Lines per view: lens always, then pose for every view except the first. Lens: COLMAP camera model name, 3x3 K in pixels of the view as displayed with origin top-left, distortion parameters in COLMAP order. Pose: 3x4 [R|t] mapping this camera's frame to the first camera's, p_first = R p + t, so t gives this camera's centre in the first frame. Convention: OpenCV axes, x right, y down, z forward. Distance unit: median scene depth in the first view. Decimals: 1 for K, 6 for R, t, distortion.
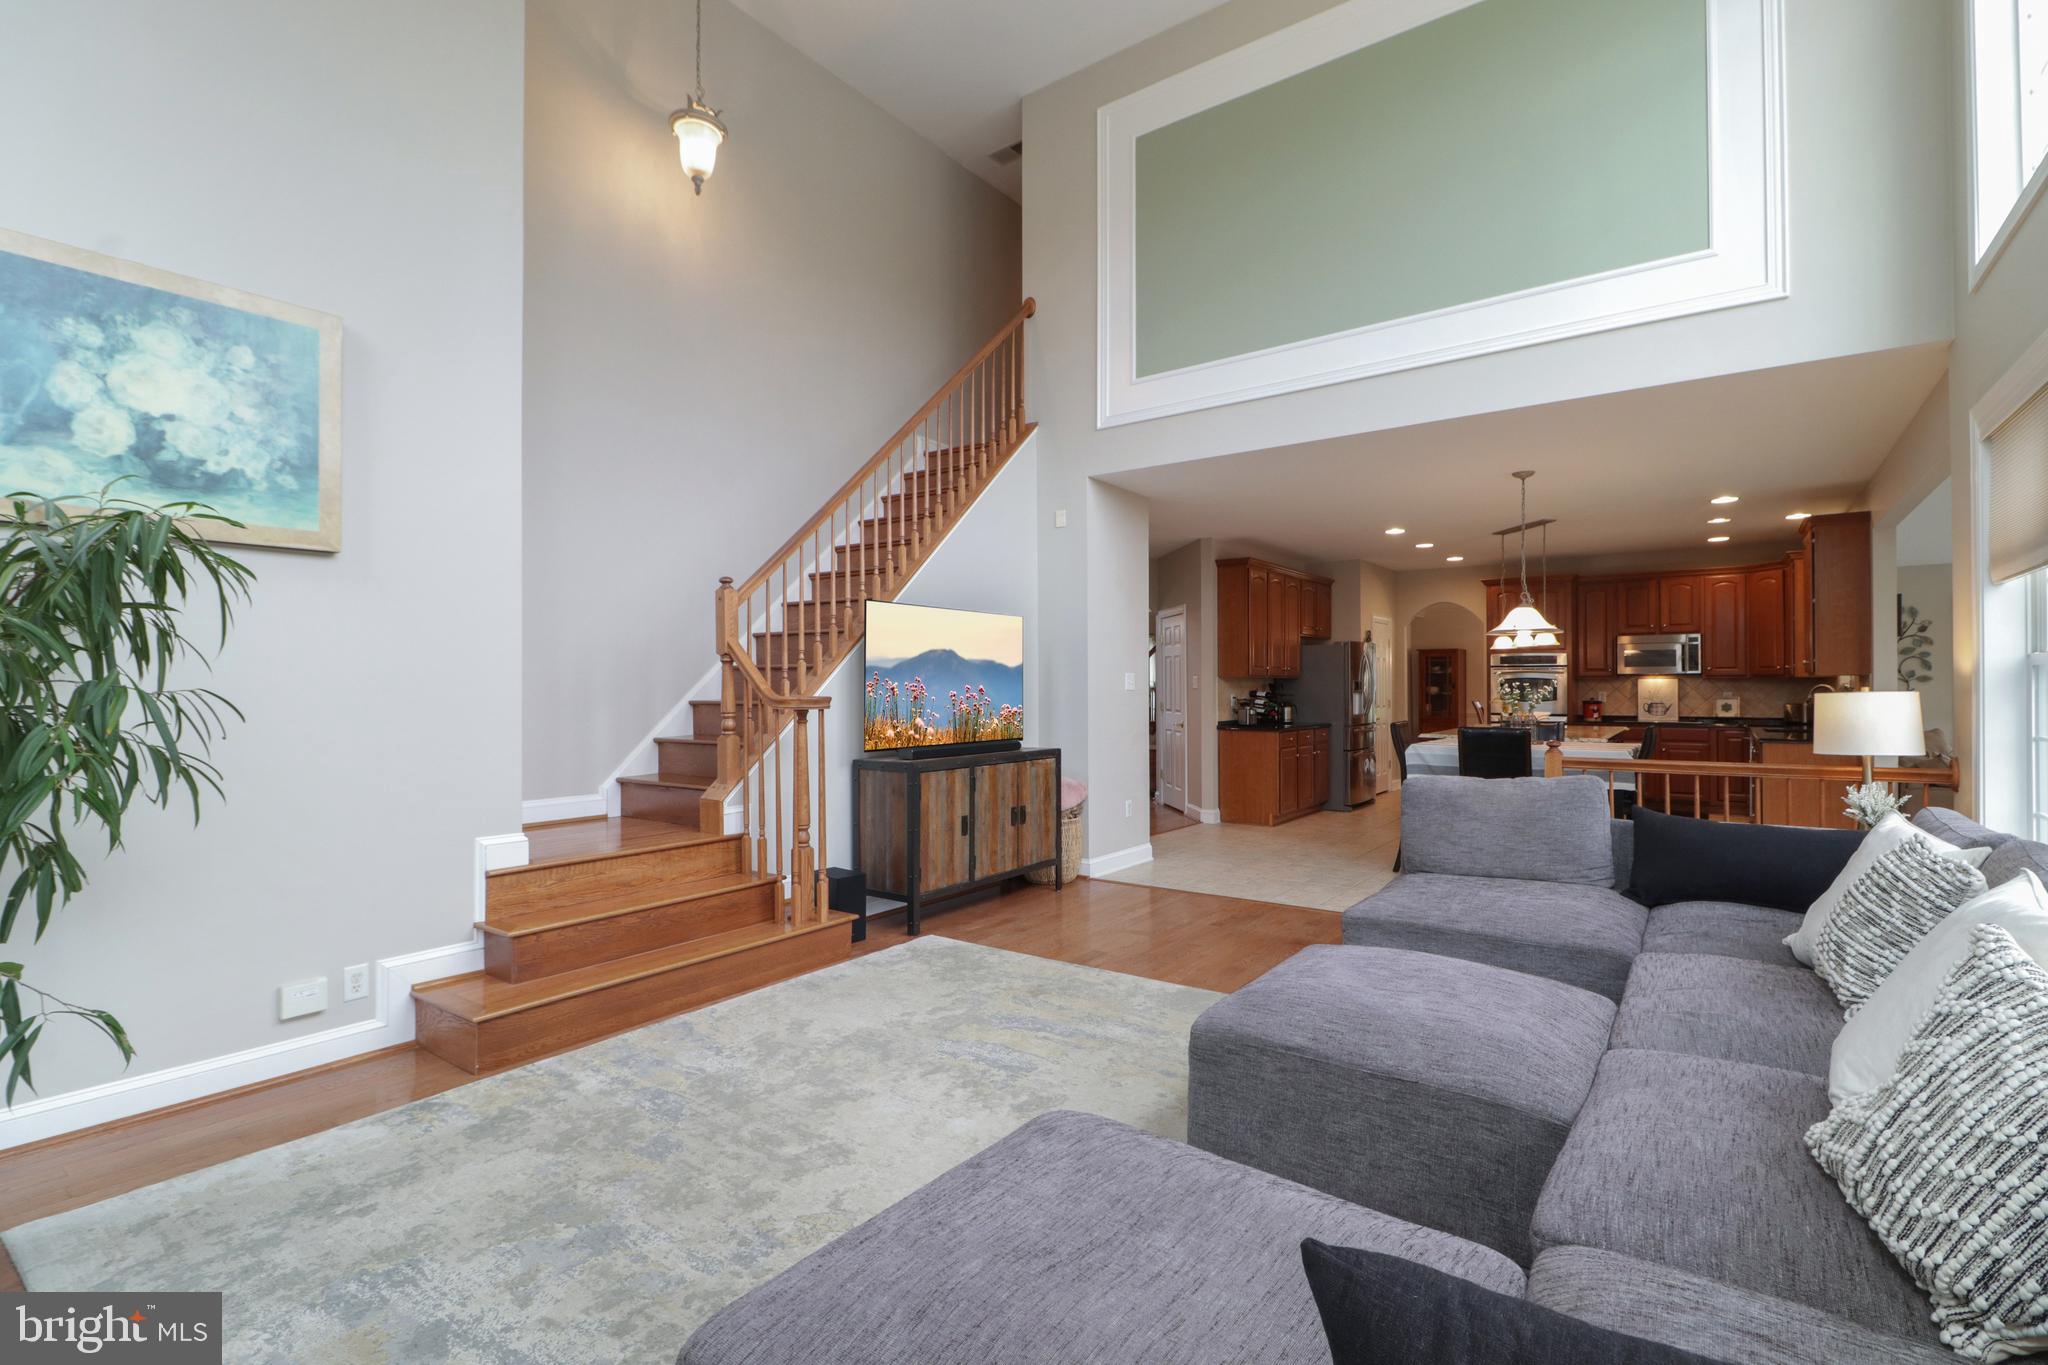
lens RADIAL K [[949.3, 0, 1022.6], [0, 949.3, 684.7], [0, 0, 1]] dist [-0.006991, -0.004054]
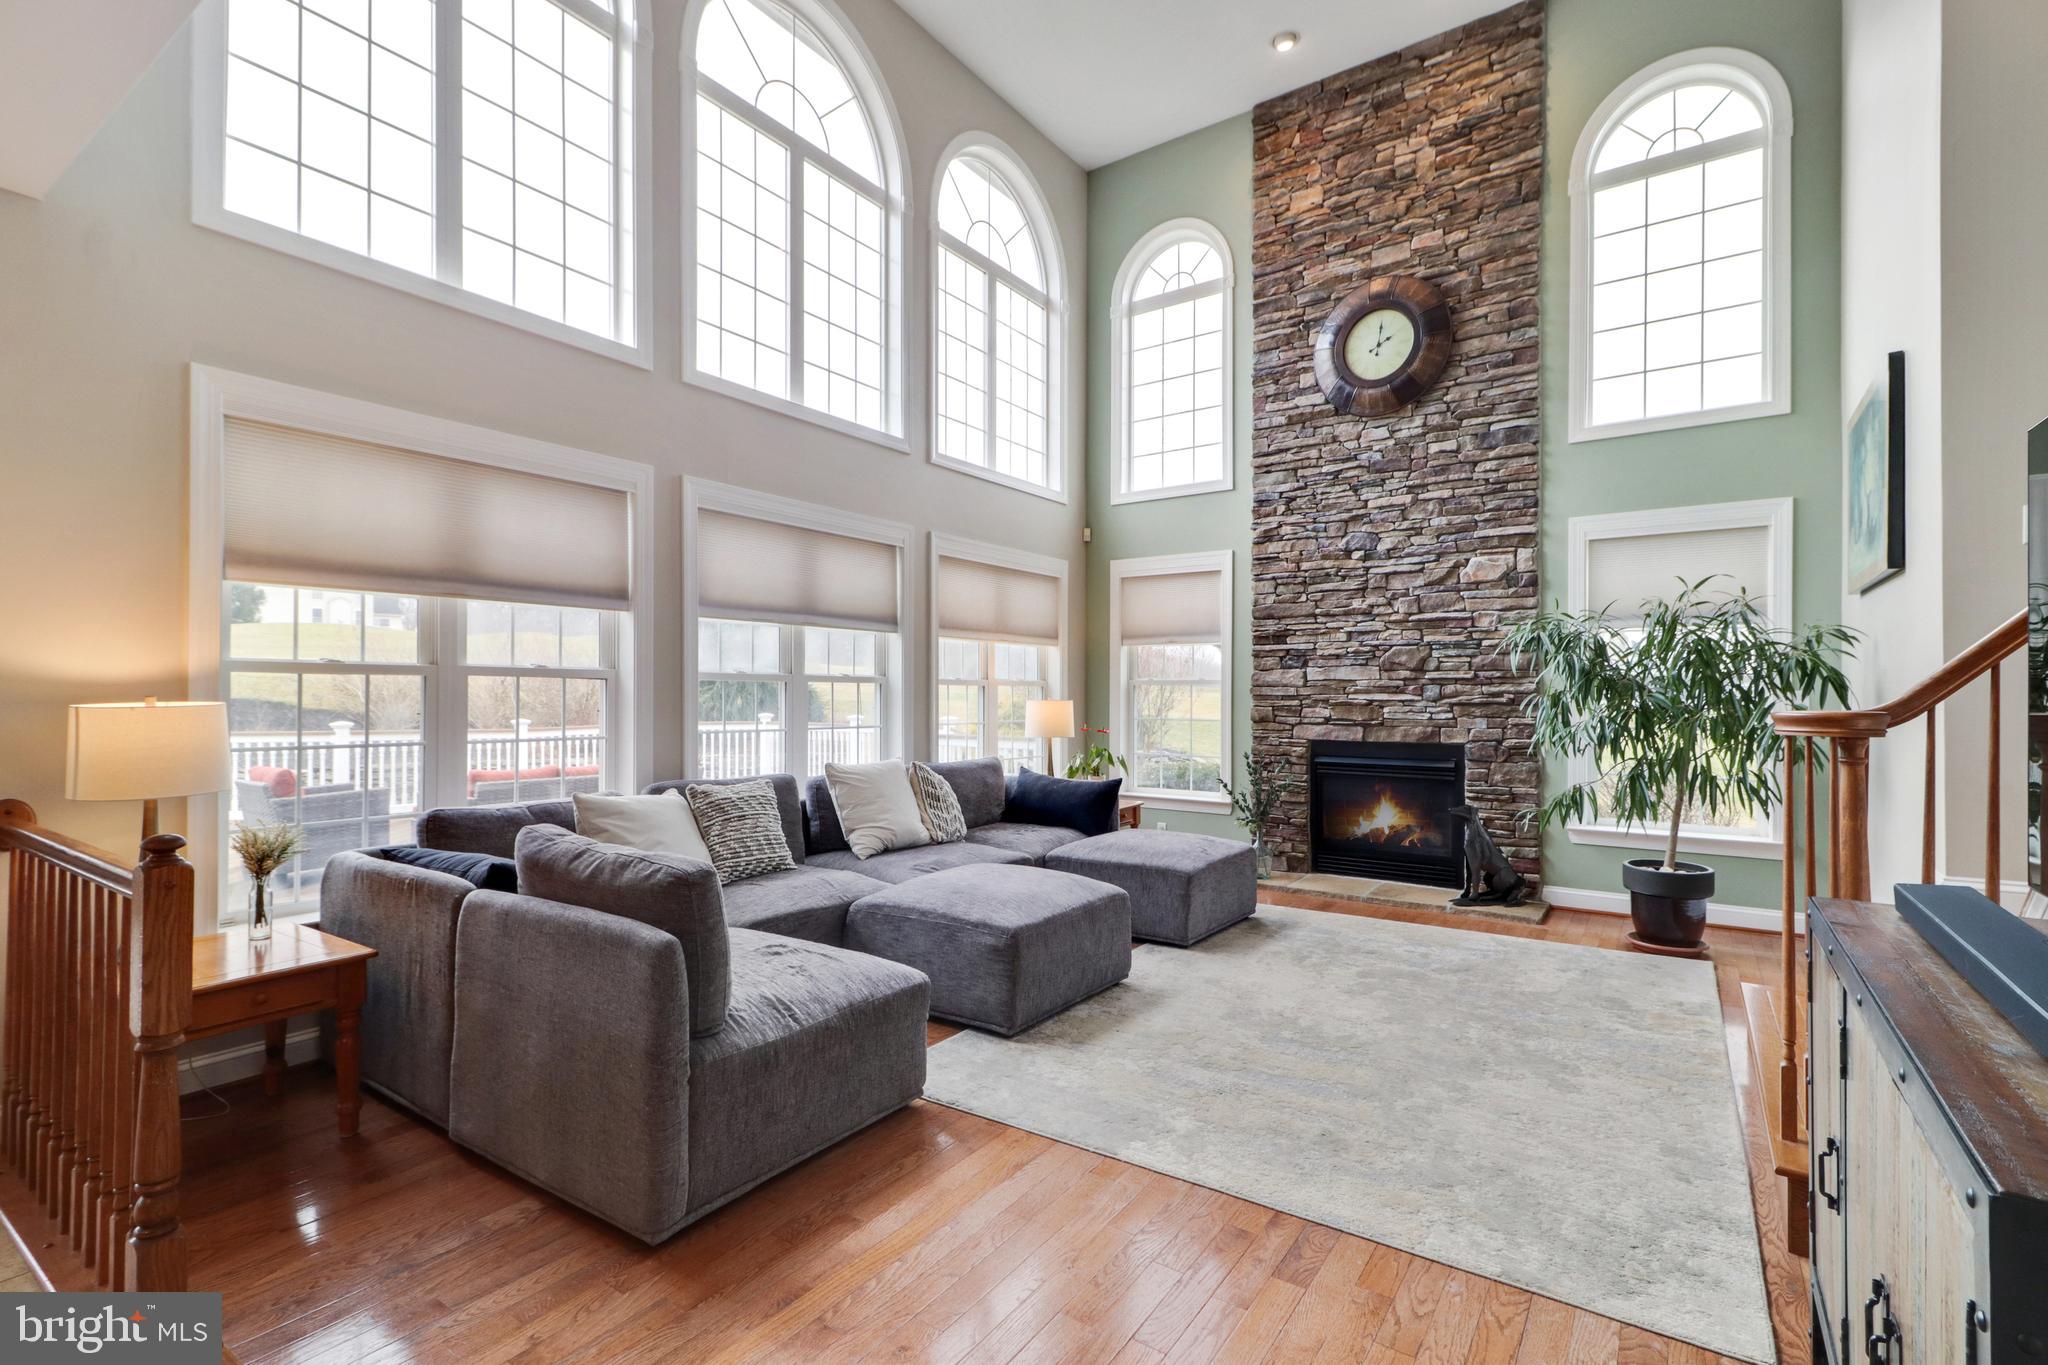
lens RADIAL K [[949.3, 0, 1025.7], [0, 949.3, 684.2], [0, 0, 1]] dist [-0.006991, -0.004054]
pose [[-0.999473, 0.005209, -0.032045, 0.315464], [0.005479, 0.999950, -0.008339, -0.005926], [0.032000, -0.008510, -0.999452, 2.057818]]
